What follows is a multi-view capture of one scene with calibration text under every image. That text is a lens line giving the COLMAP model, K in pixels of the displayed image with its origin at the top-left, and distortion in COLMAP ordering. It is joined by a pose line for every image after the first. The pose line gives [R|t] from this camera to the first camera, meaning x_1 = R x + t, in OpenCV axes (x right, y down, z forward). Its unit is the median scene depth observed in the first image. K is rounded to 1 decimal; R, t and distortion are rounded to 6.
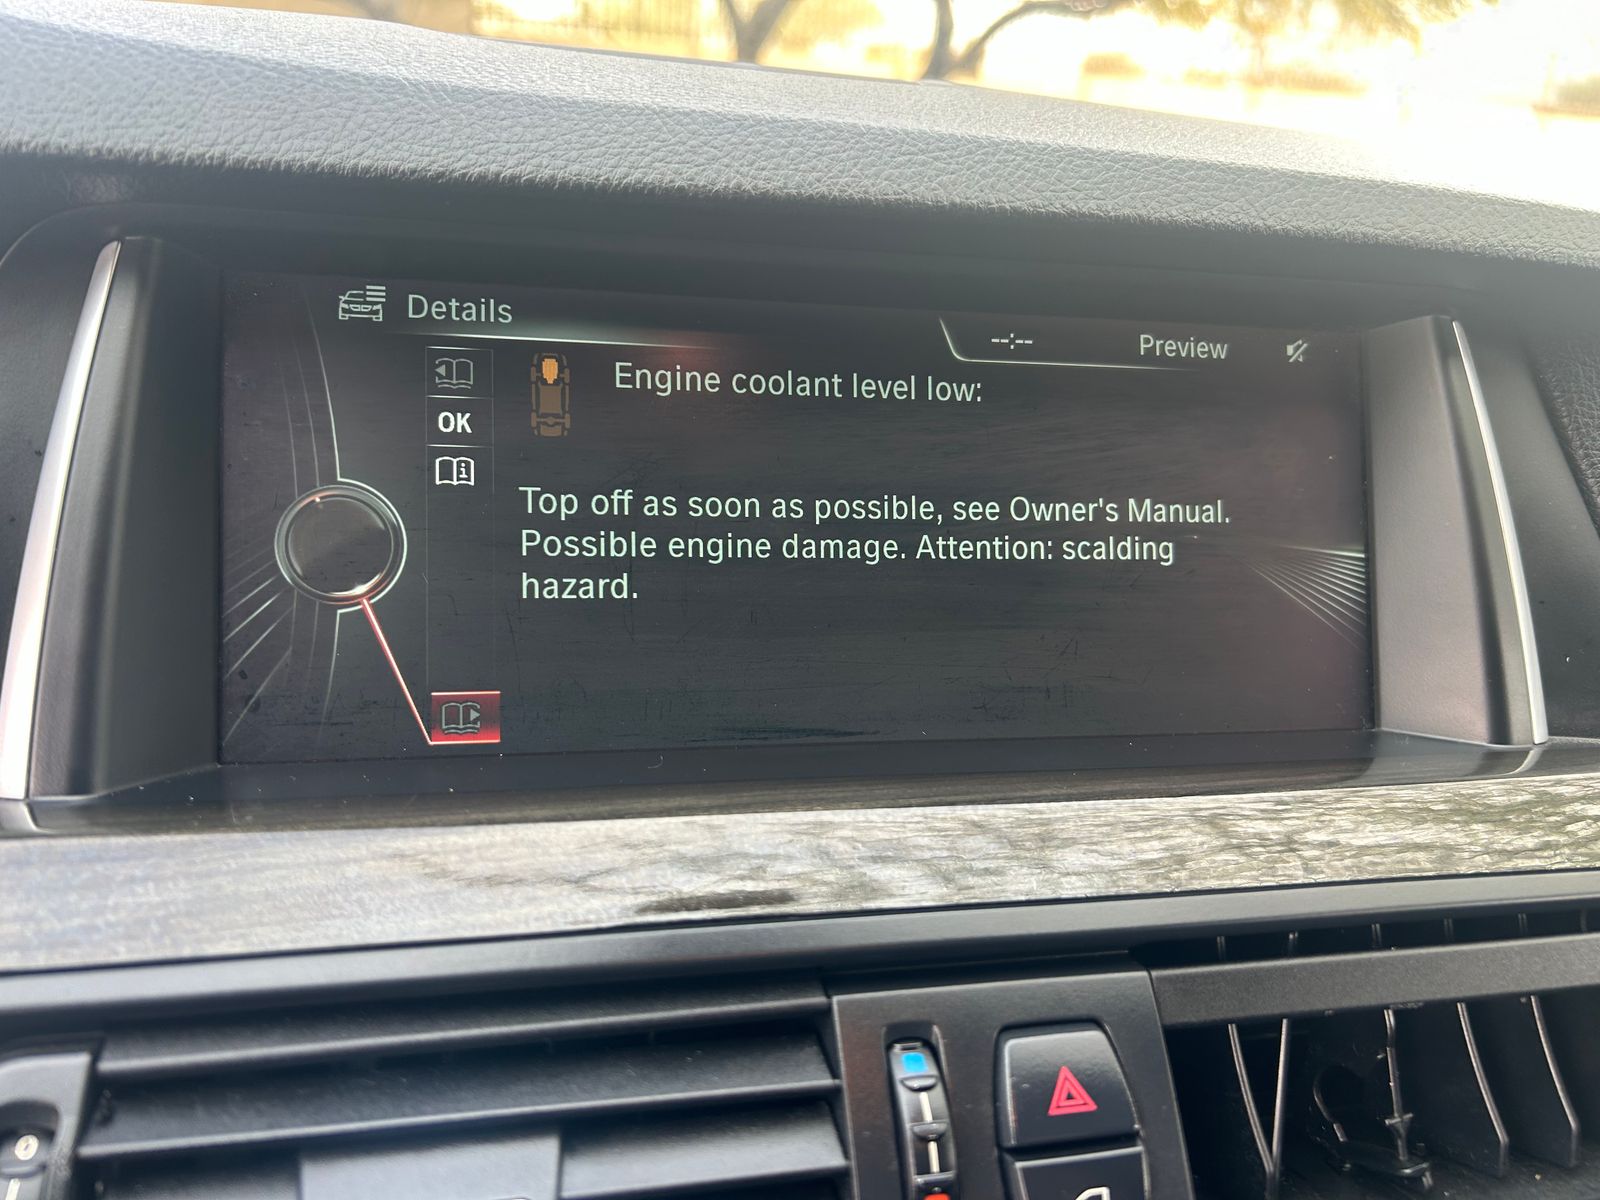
lens RADIAL K [[1217.0, 0, 812.9], [0, 1217.0, 612.0], [0, 0, 1]] dist [0.041667, -0.050073]
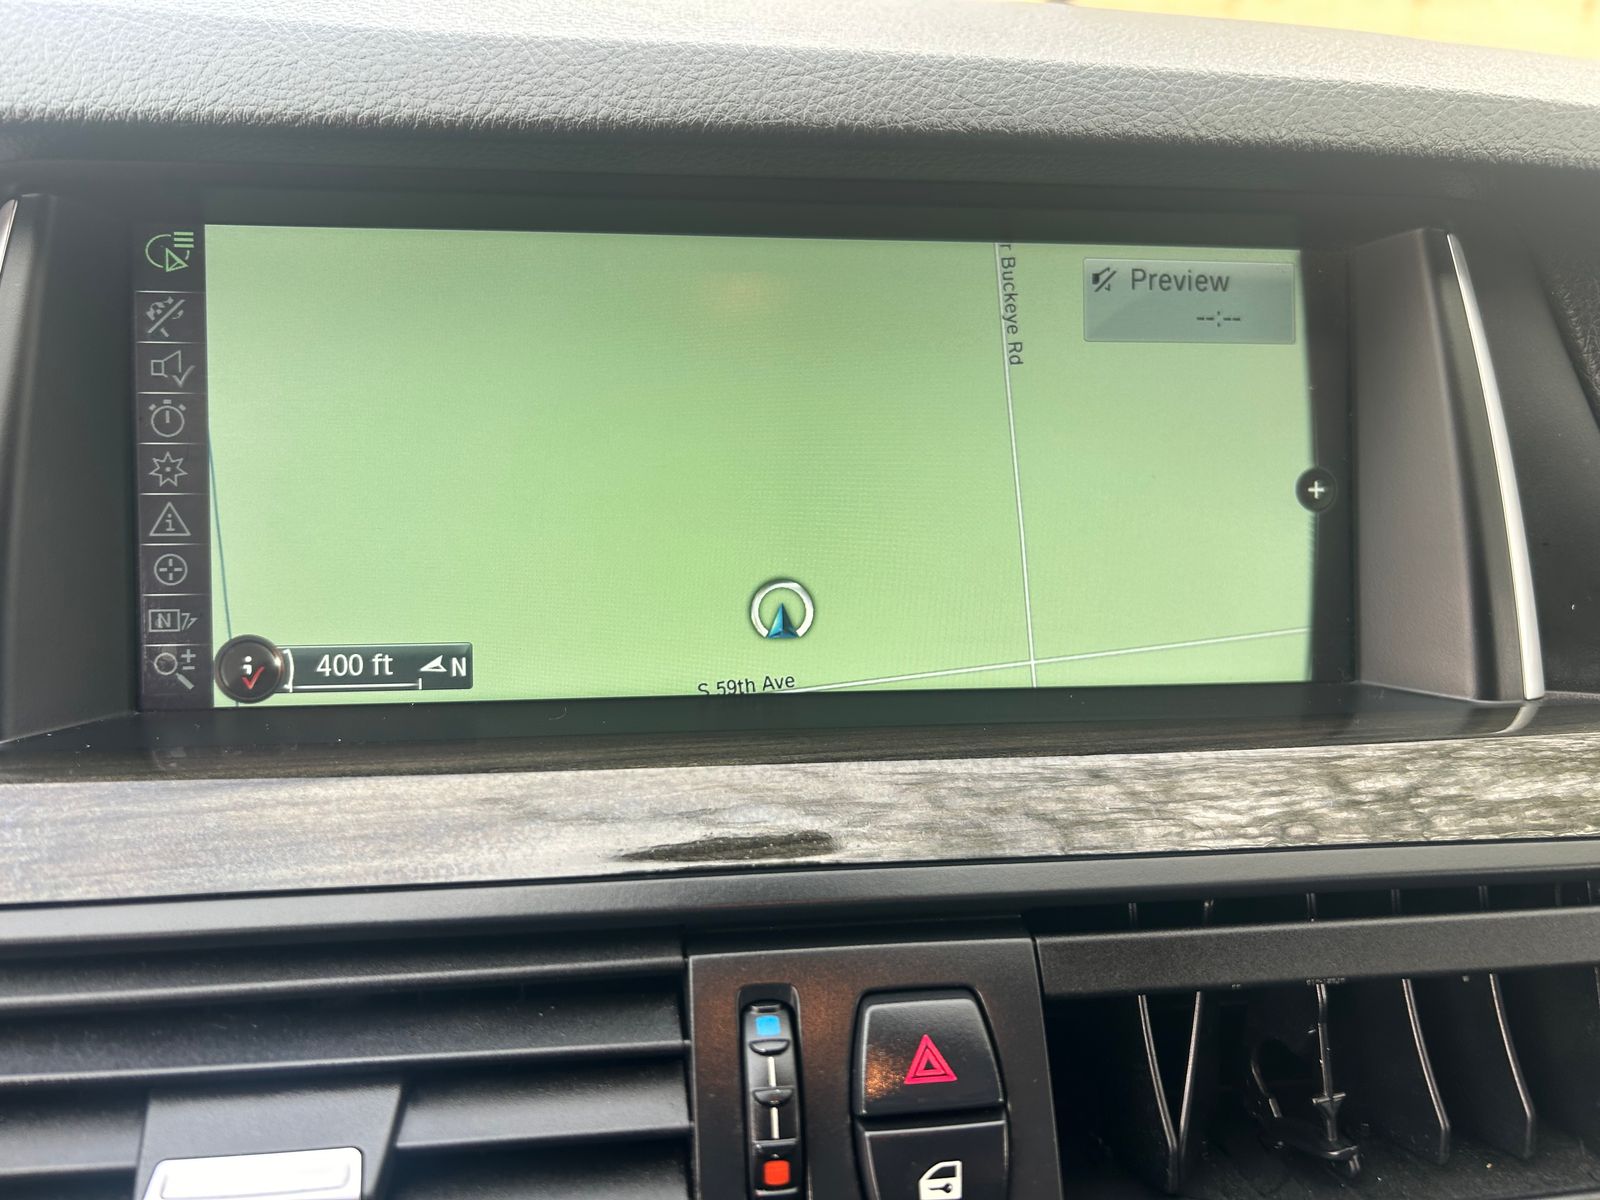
lens RADIAL K [[1217.0, 0, 815.0], [0, 1217.0, 613.0], [0, 0, 1]] dist [0.041667, -0.050073]
pose [[0.994228, -0.001912, -0.107273, 0.207071], [0.006689, 0.999001, 0.044186, -0.001584], [0.107082, -0.044648, 0.993247, 0.048861]]
